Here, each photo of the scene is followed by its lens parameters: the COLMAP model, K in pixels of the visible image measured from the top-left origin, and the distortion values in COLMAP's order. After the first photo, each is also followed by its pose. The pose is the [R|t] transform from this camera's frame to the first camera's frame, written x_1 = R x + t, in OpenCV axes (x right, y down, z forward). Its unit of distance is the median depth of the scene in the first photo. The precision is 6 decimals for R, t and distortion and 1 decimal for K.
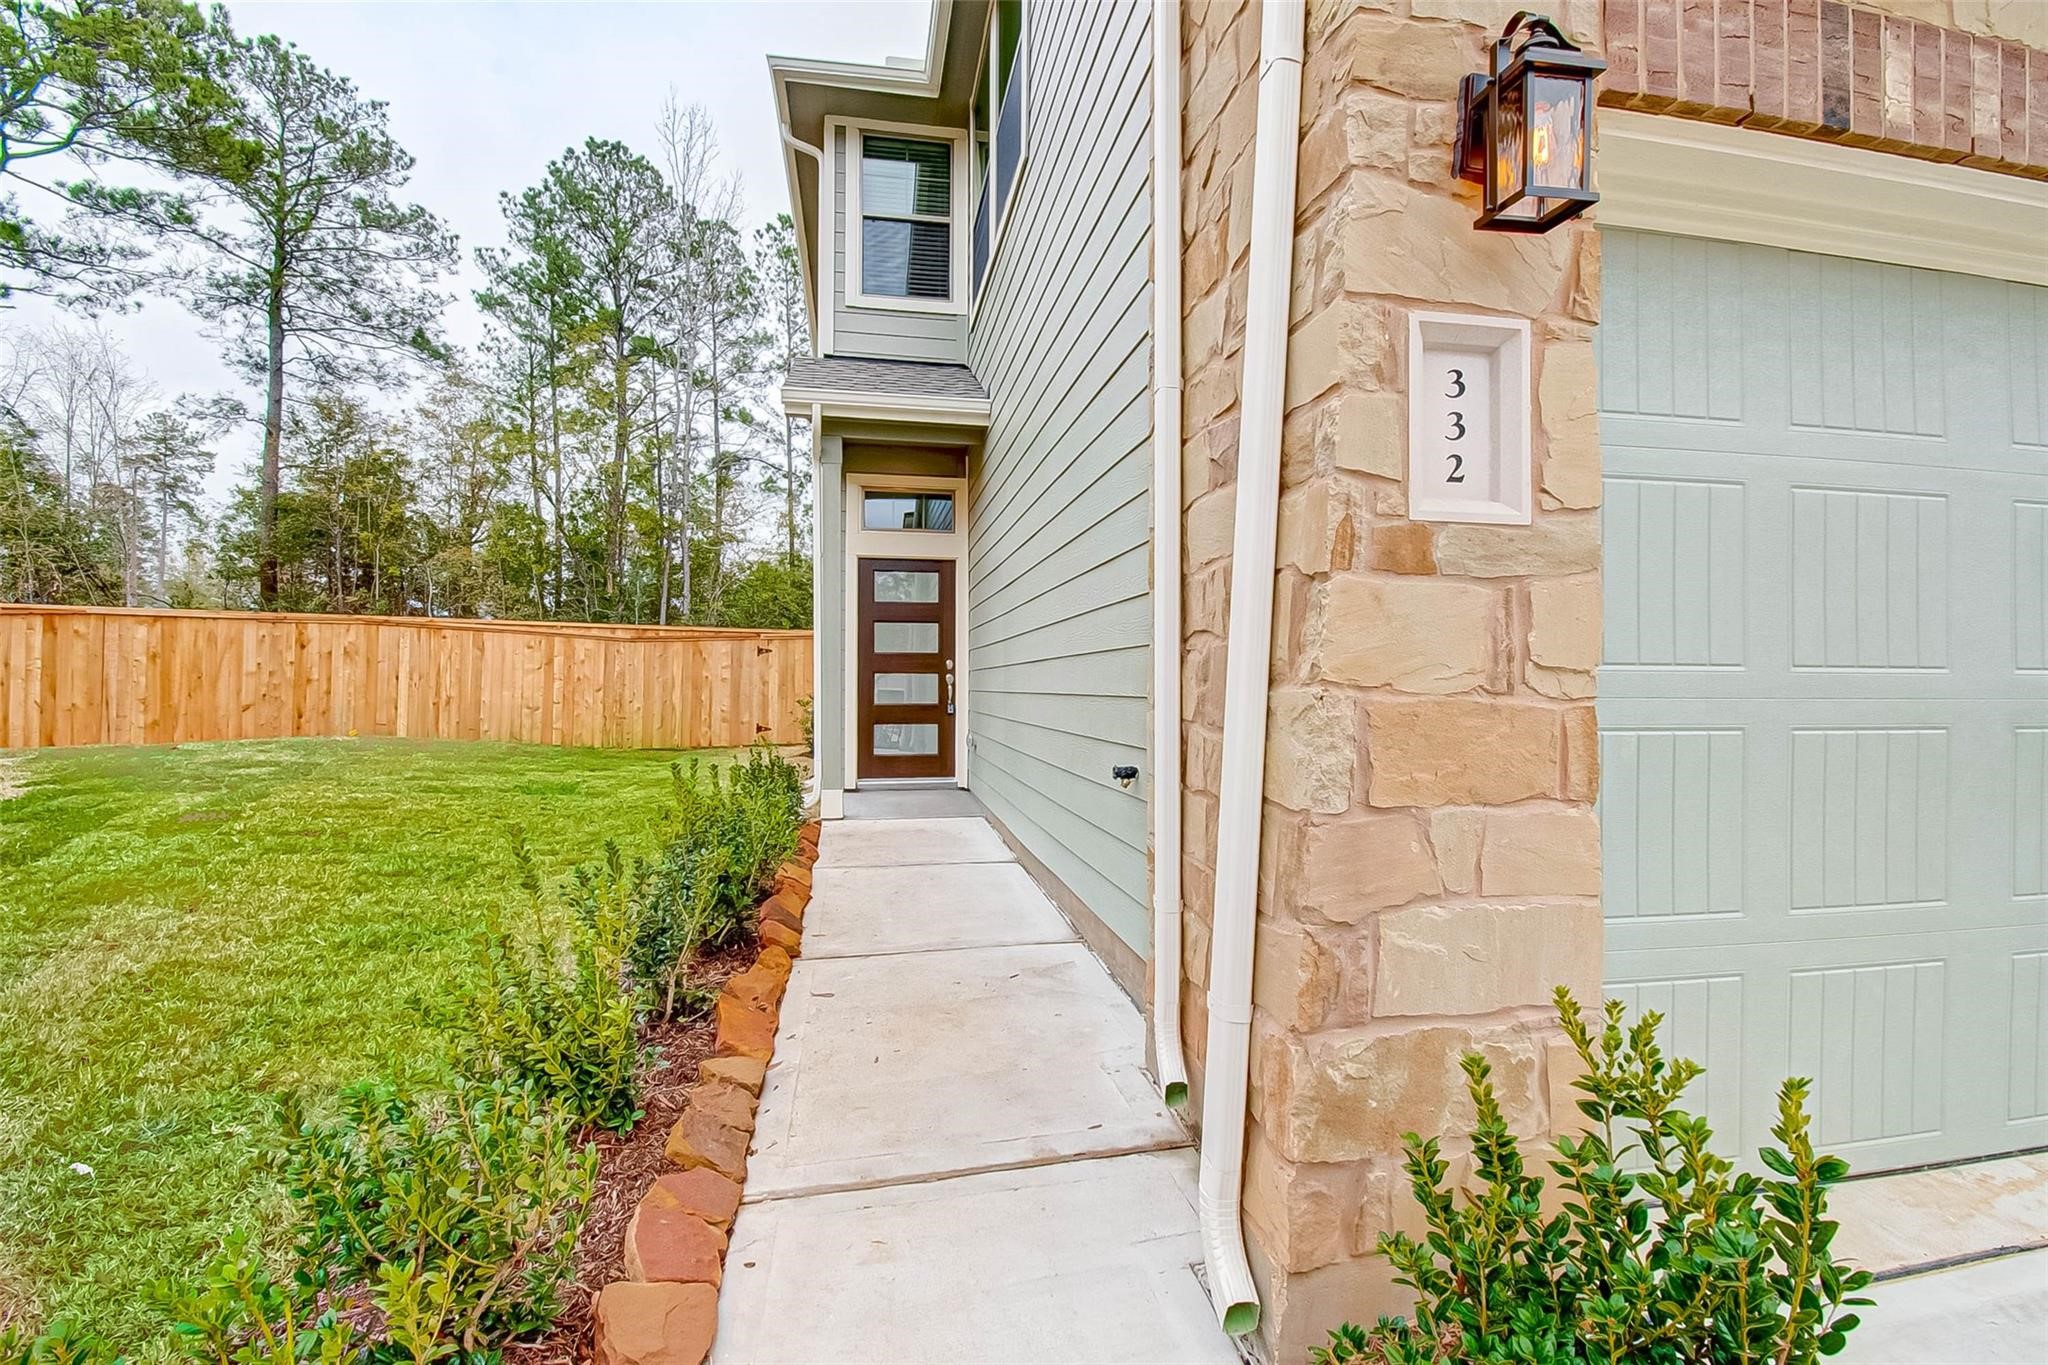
lens RADIAL K [[929.4, 0, 1023.9], [0, 929.4, 679.8], [0, 0, 1]] dist [-0.016497, -0.001172]
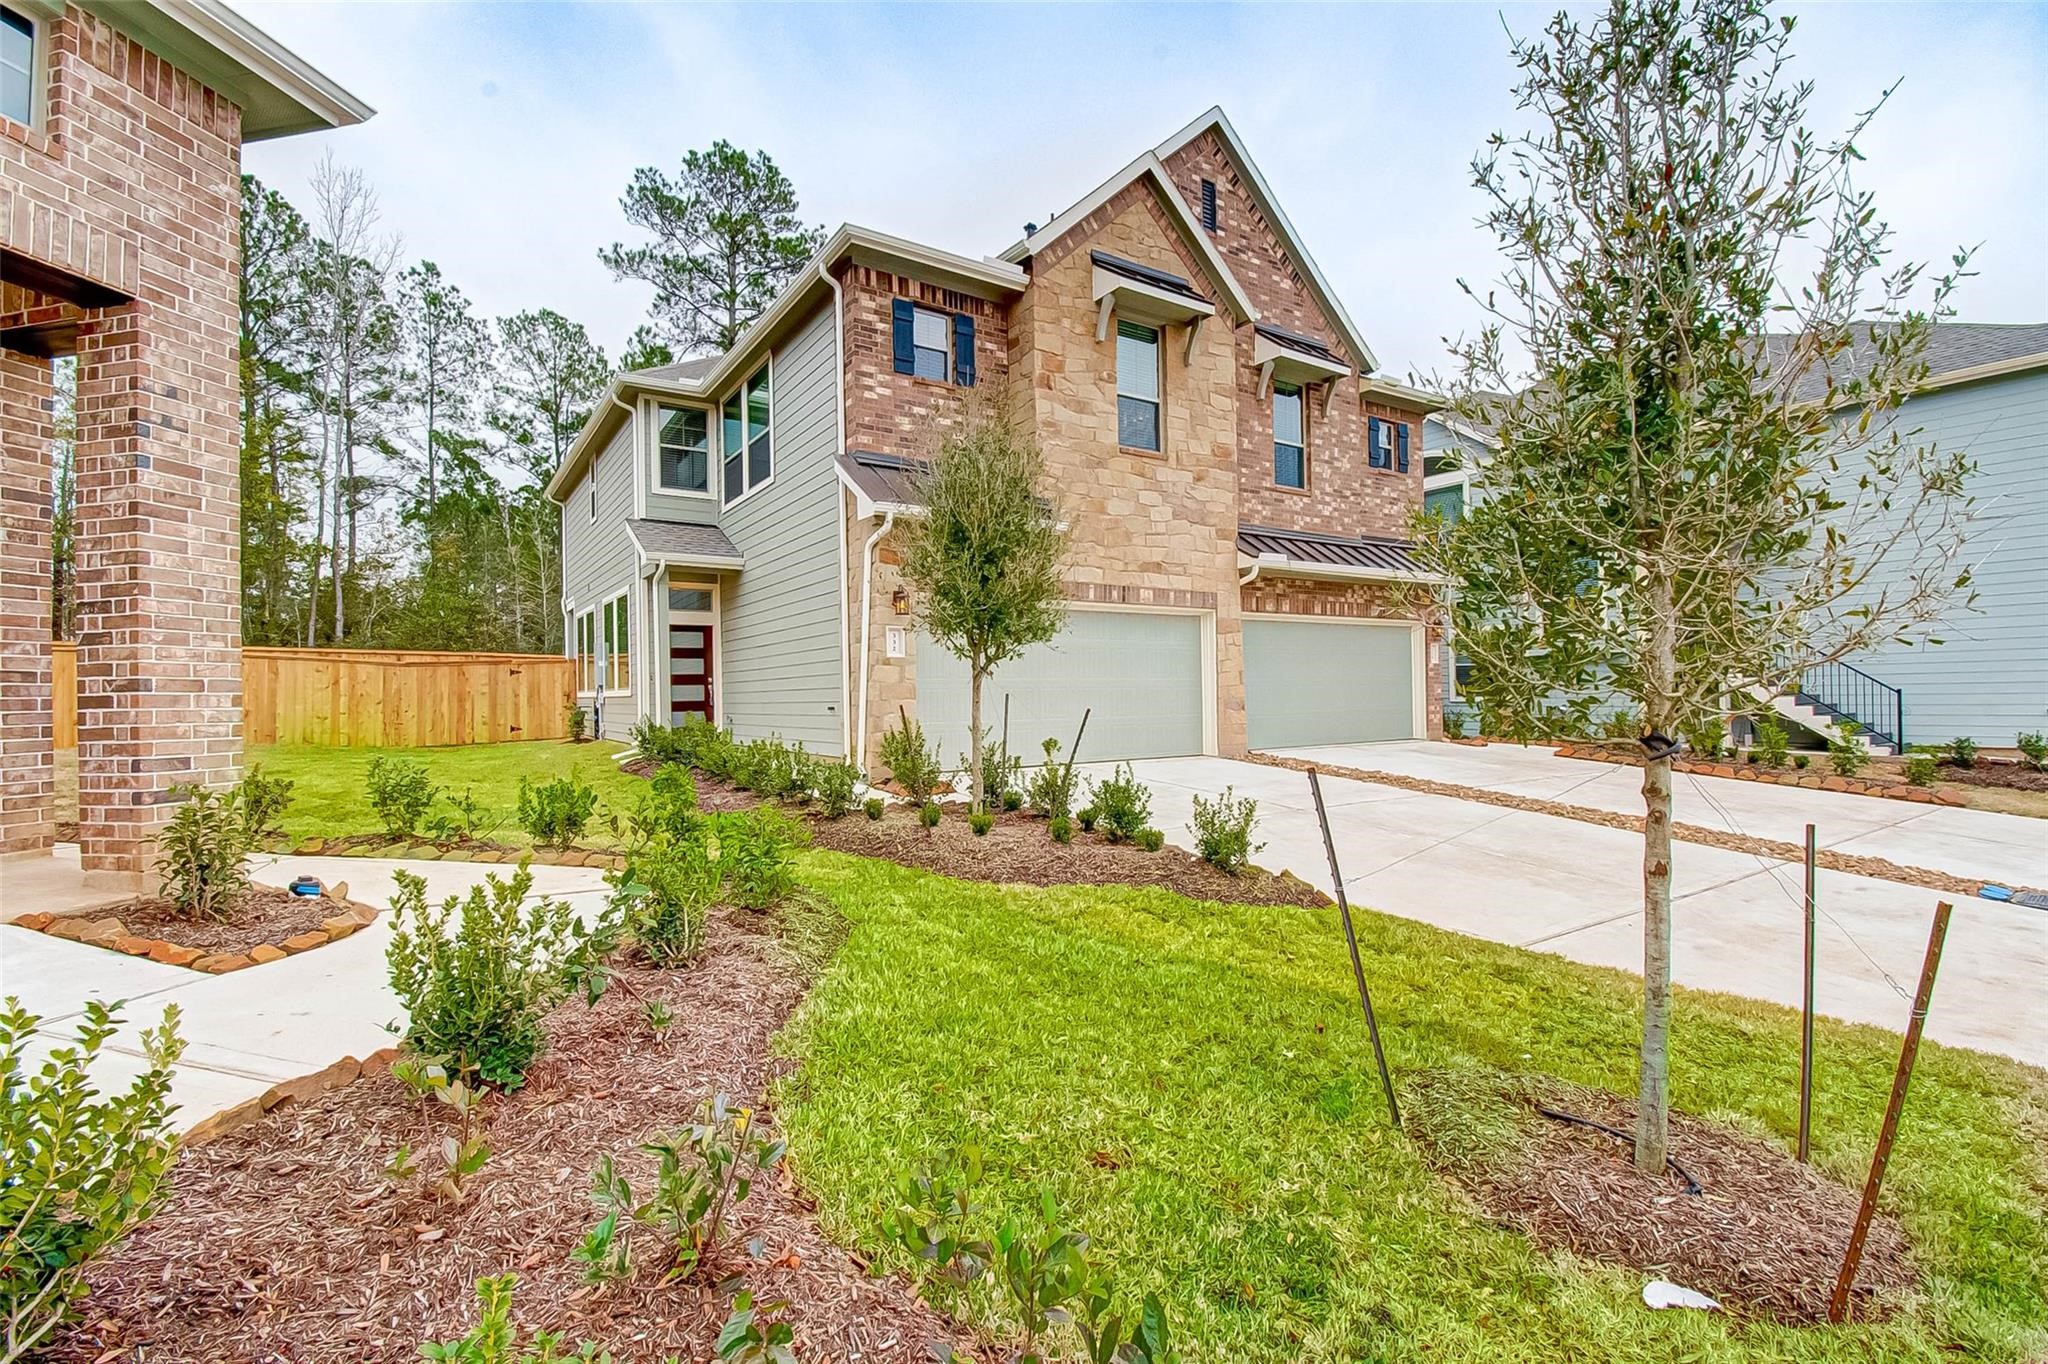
lens RADIAL K [[929.4, 0, 1025.3], [0, 929.4, 689.2], [0, 0, 1]] dist [-0.016497, -0.001172]
pose [[0.916482, -0.016750, 0.399724, -0.135798], [0.018164, 0.999835, 0.000251, 0.007521], [-0.399662, 0.007031, 0.916636, -0.556702]]
